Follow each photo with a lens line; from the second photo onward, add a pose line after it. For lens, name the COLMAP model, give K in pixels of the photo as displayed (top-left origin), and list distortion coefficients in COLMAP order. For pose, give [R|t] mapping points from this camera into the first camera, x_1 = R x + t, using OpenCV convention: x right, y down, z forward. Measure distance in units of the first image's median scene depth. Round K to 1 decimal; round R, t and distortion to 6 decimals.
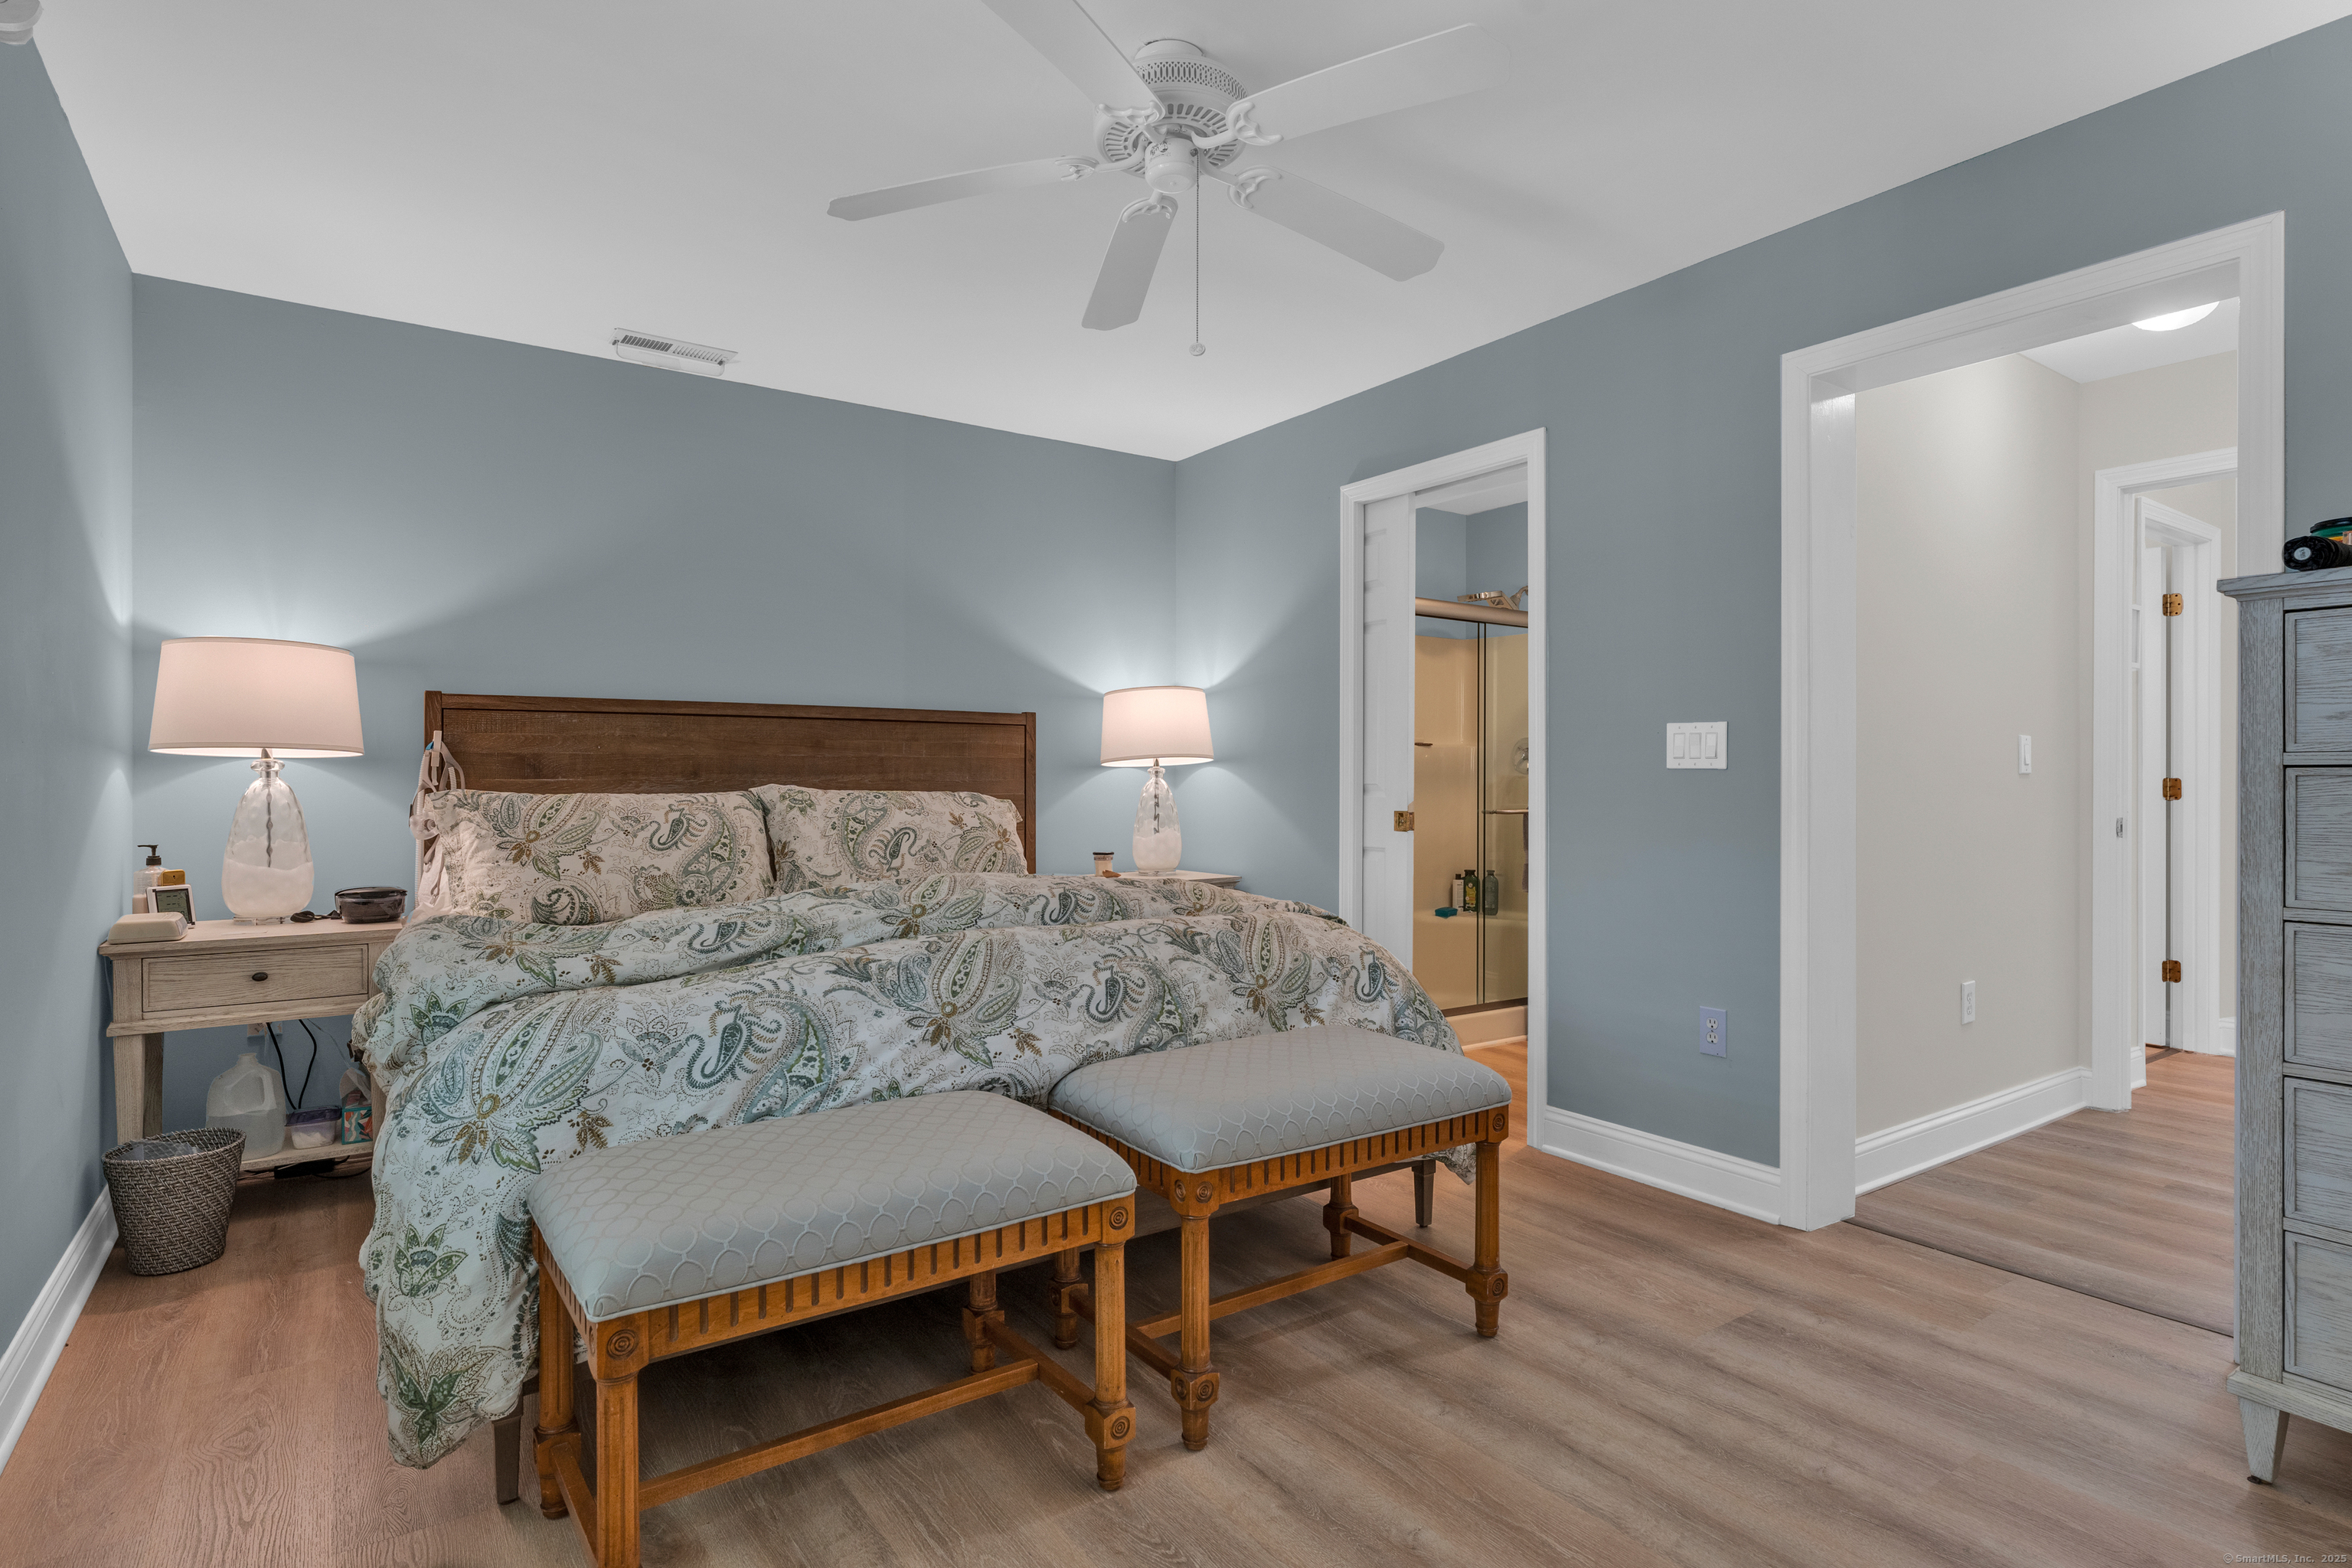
lens RADIAL K [[1206.9, 0, 1178.3], [0, 1206.9, 783.1], [0, 0, 1]] dist [-0.002489, -0.000272]
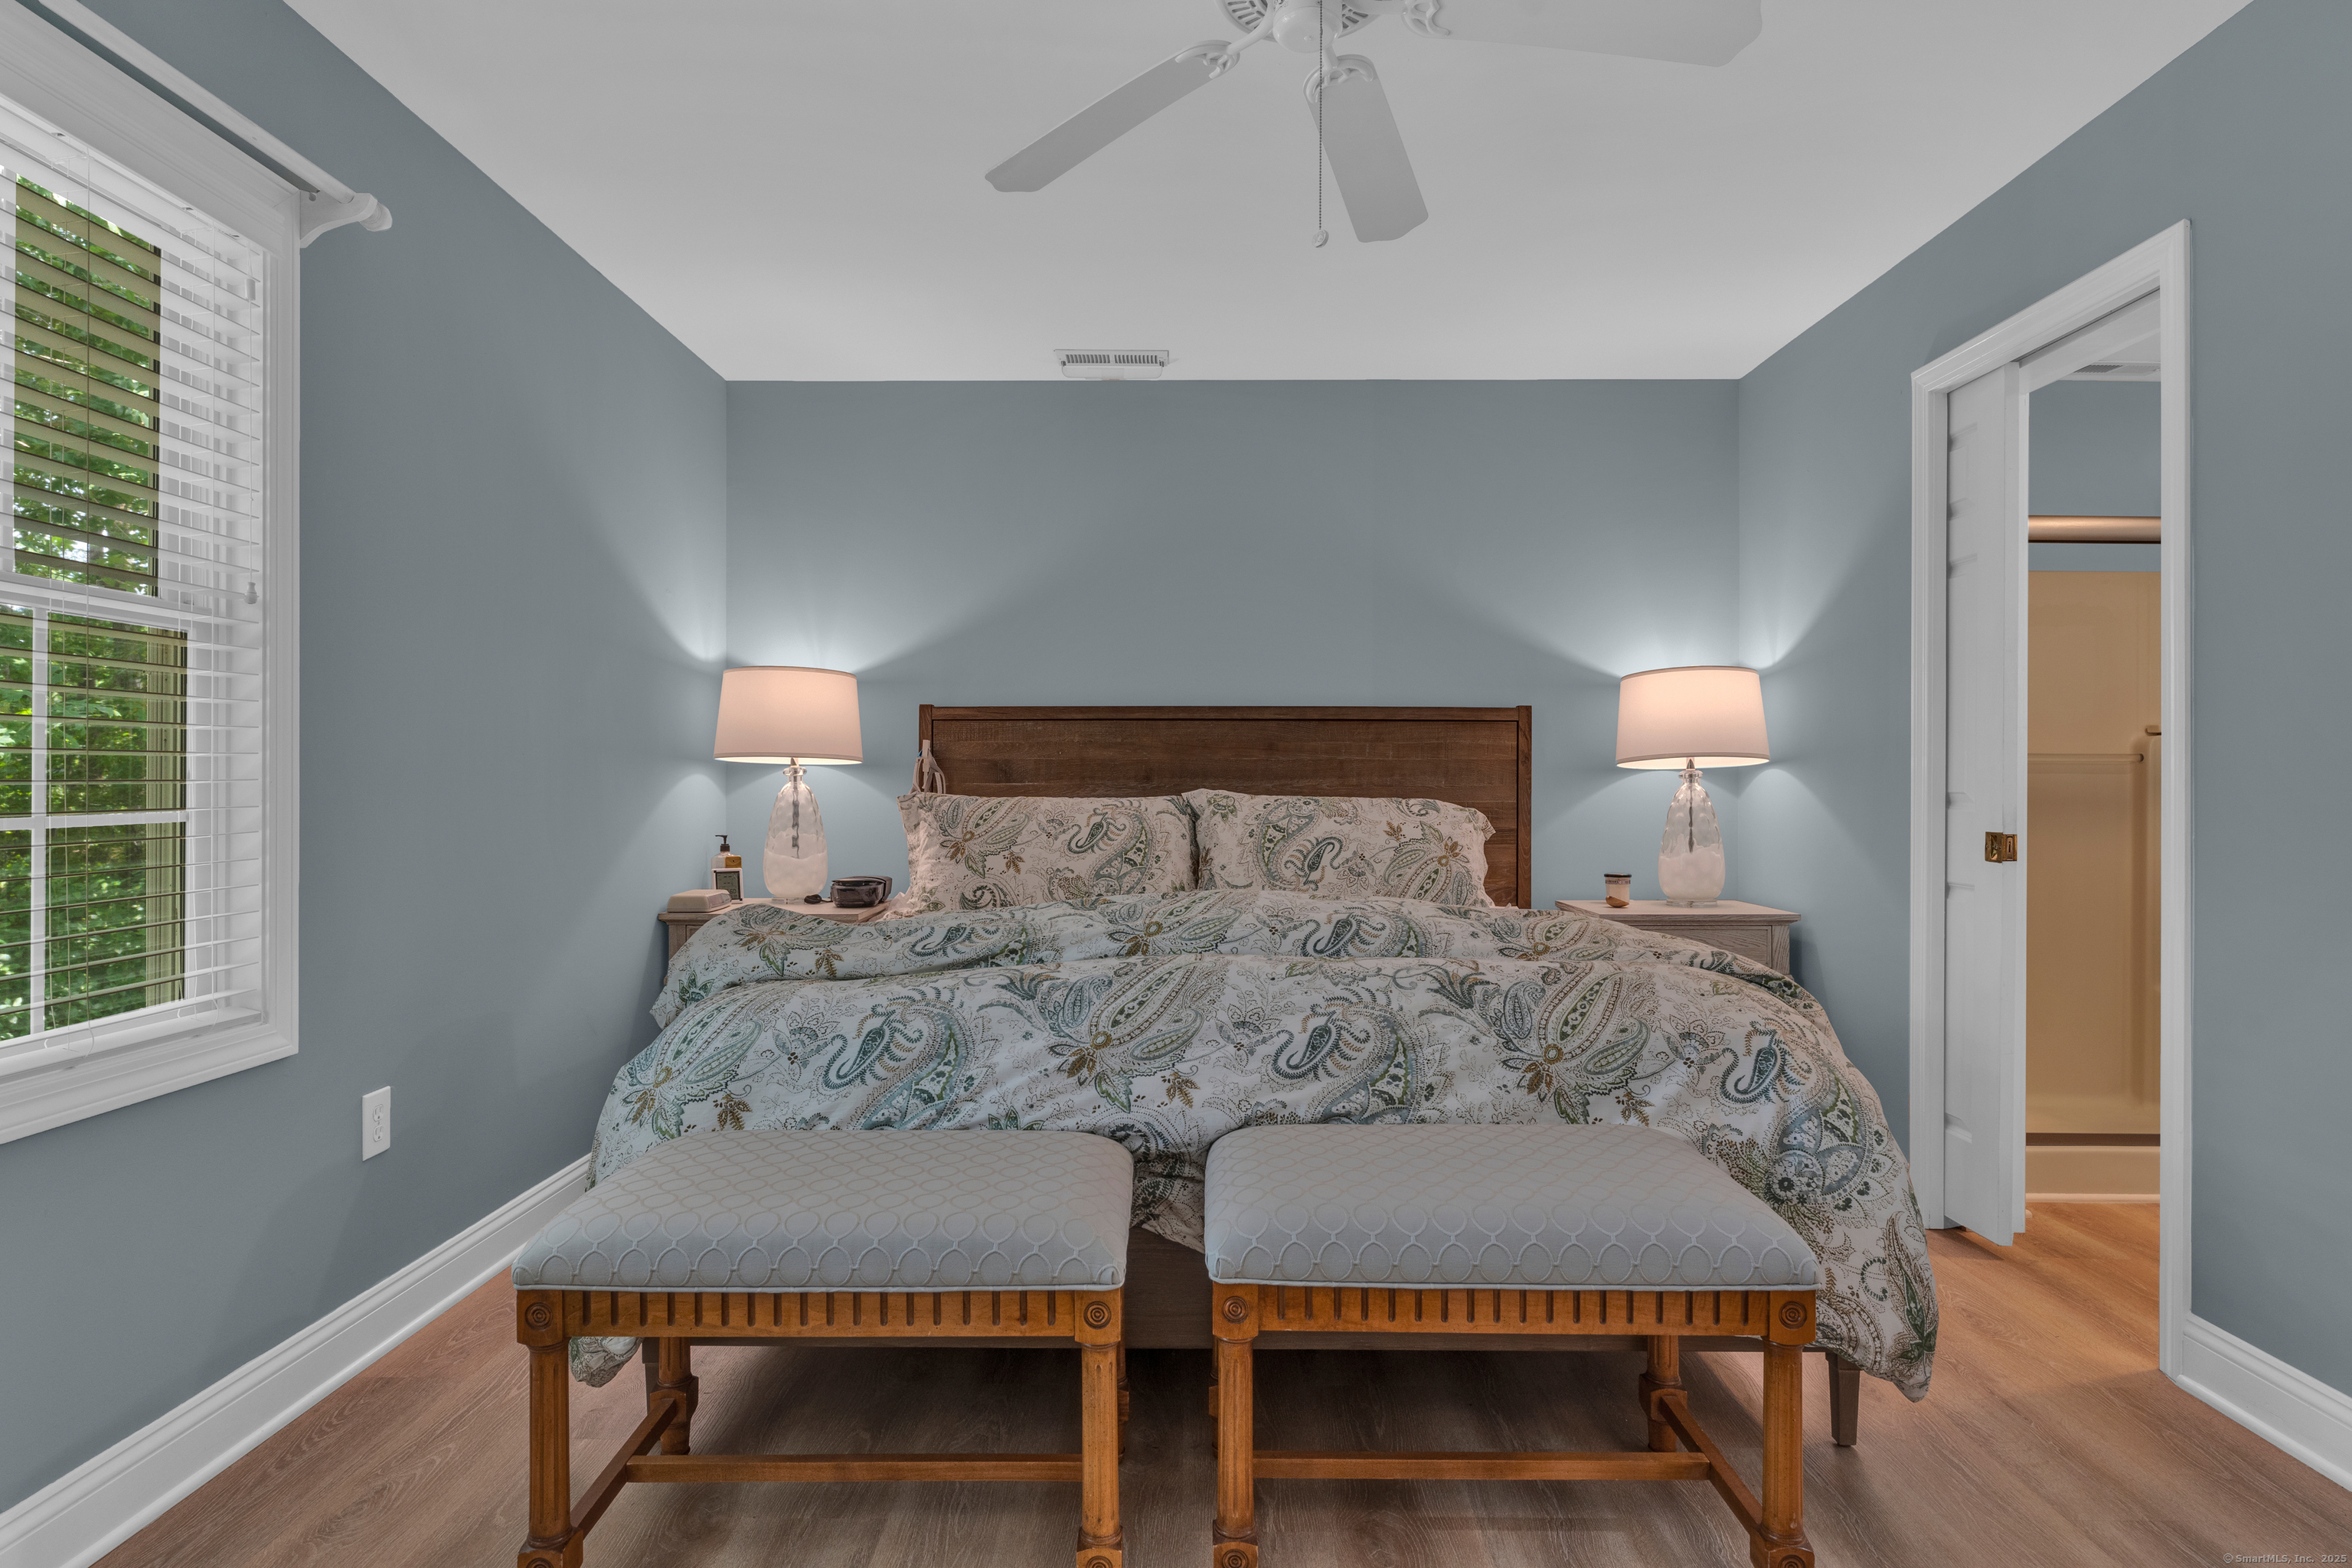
lens RADIAL K [[1274.5, 0, 1177.8], [0, 1274.5, 789.3], [0, 0, 1]] dist [-0.001253, -0.000883]
pose [[0.815647, 0.004716, -0.578531, 0.289879], [-0.004159, 0.999989, 0.002288, -0.001309], [0.578535, 0.000540, 0.815657, 0.185191]]
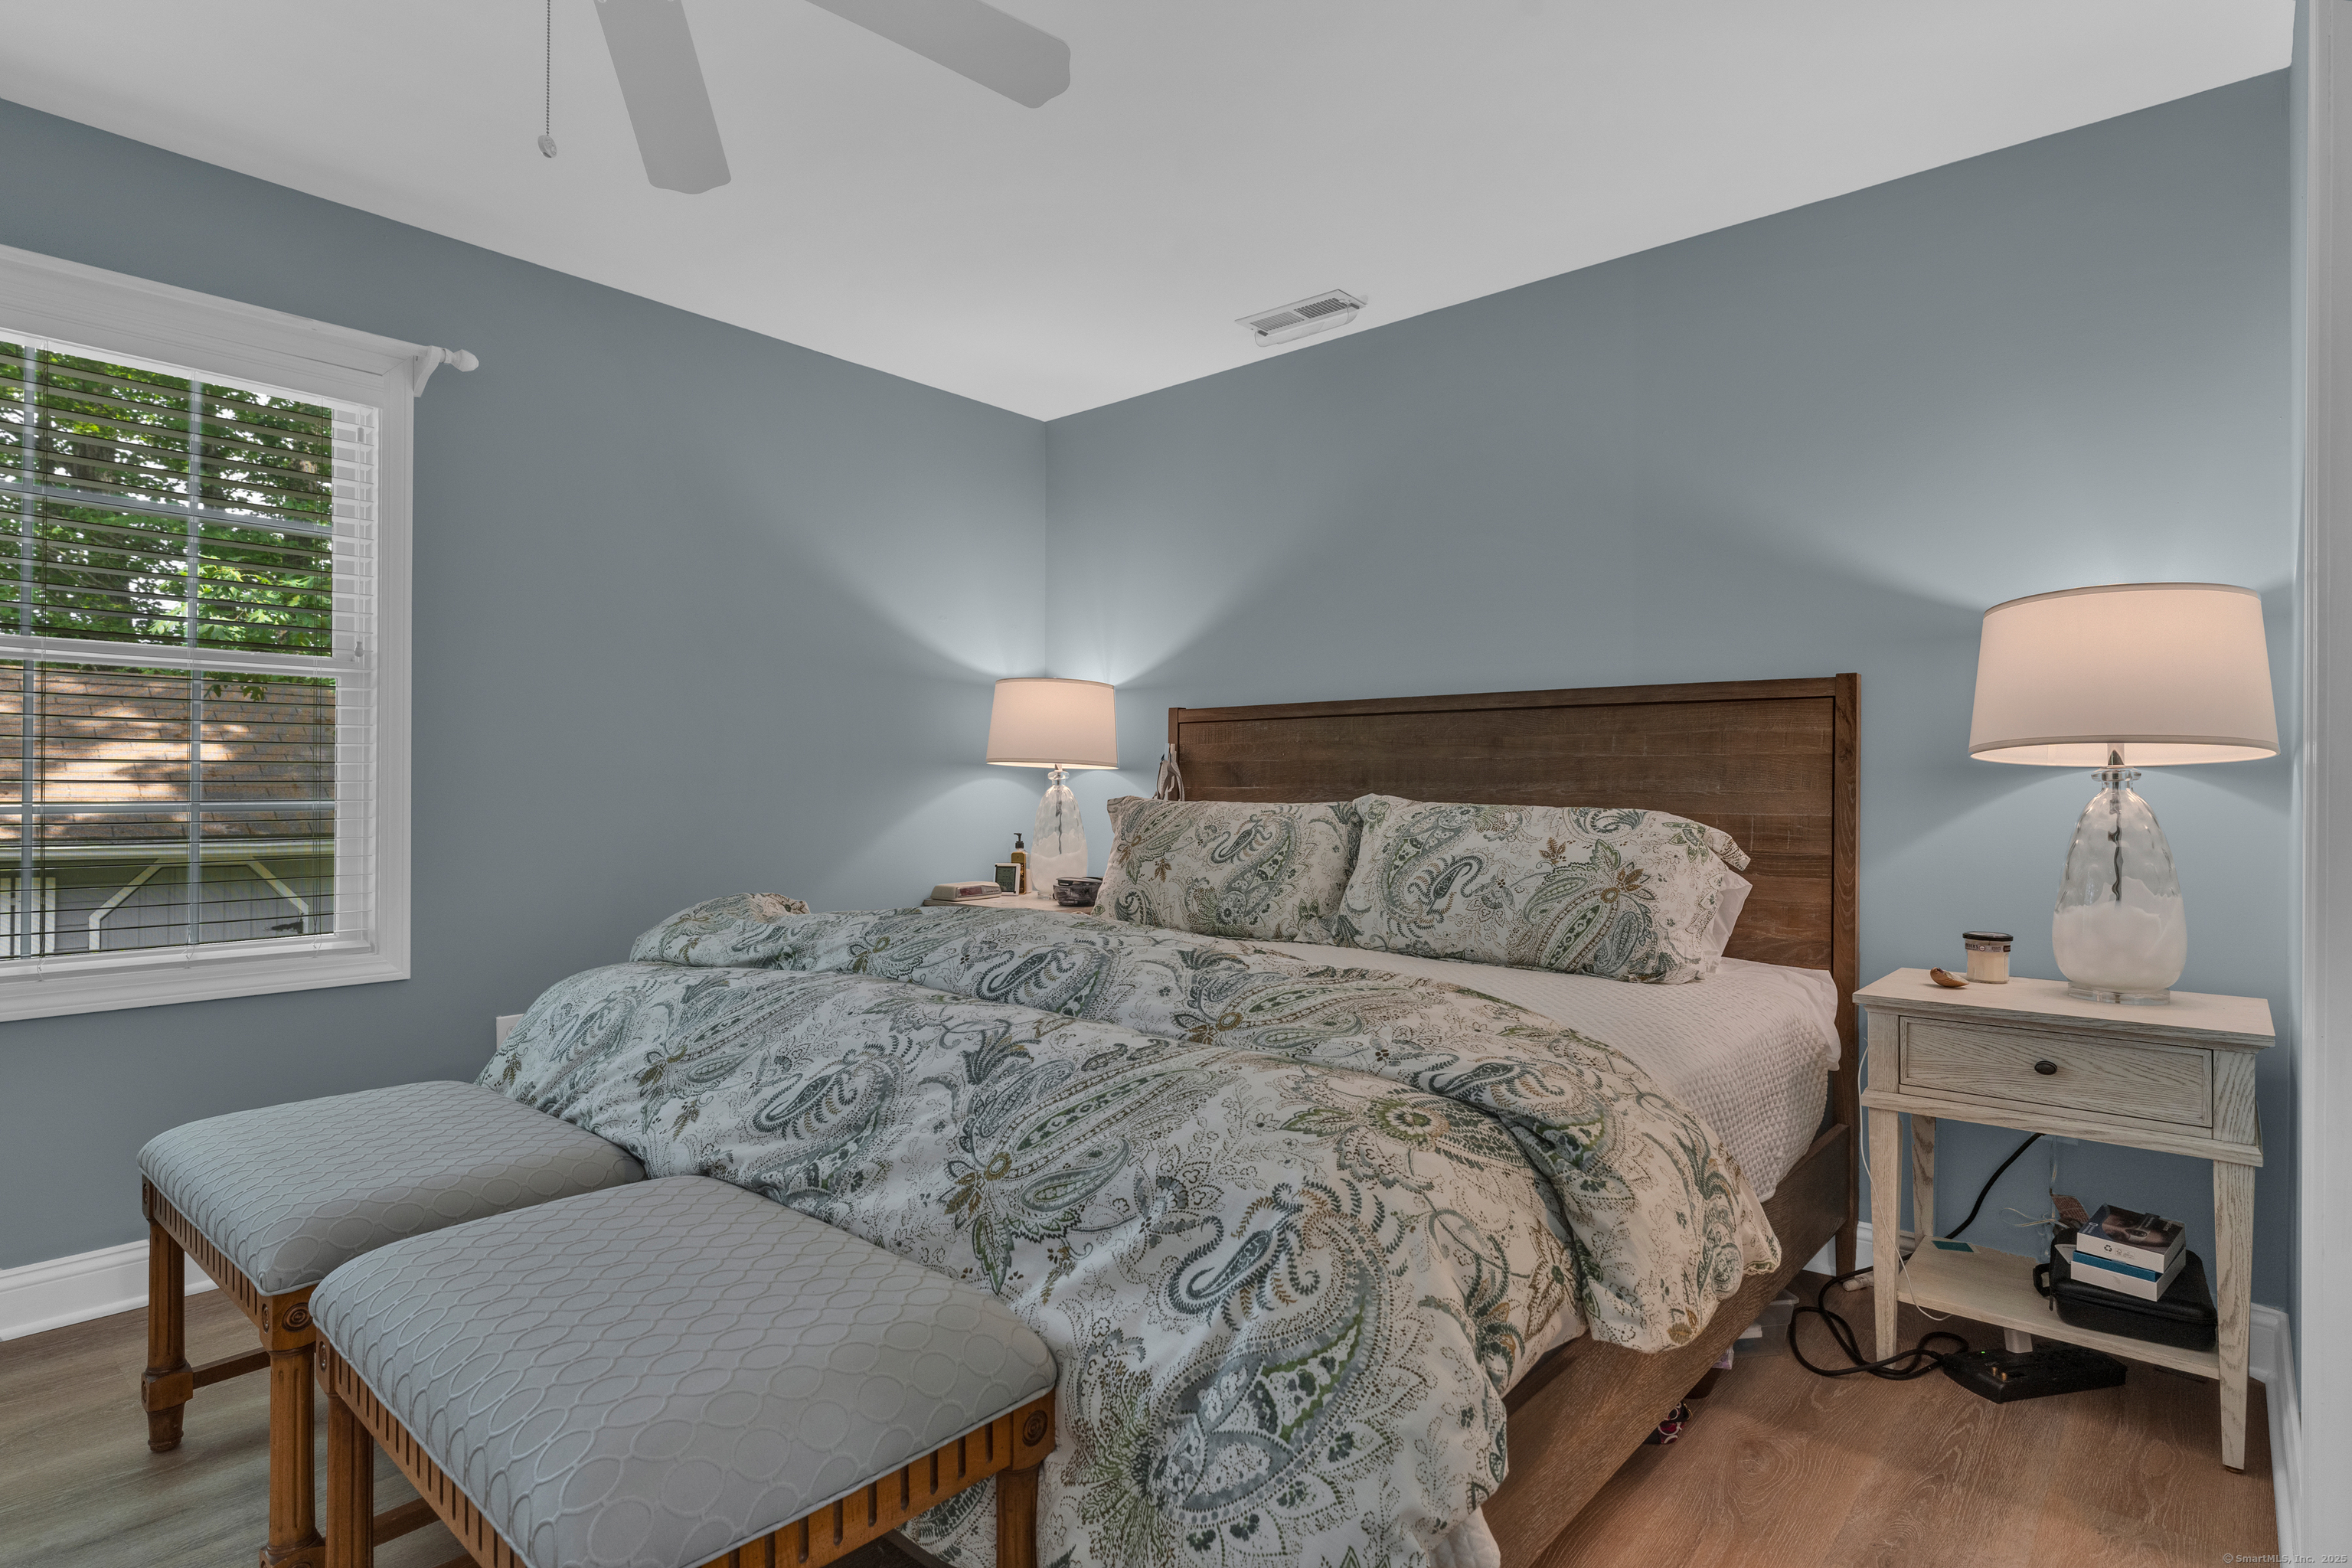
lens RADIAL K [[1206.9, 0, 1178.3], [0, 1206.9, 783.1], [0, 0, 1]] dist [-0.002489, -0.000272]
pose [[0.241610, -0.000723, -0.970373, 0.521332], [-0.008182, 0.999963, -0.002782, -0.003743], [0.970339, 0.008612, 0.241595, 0.813621]]
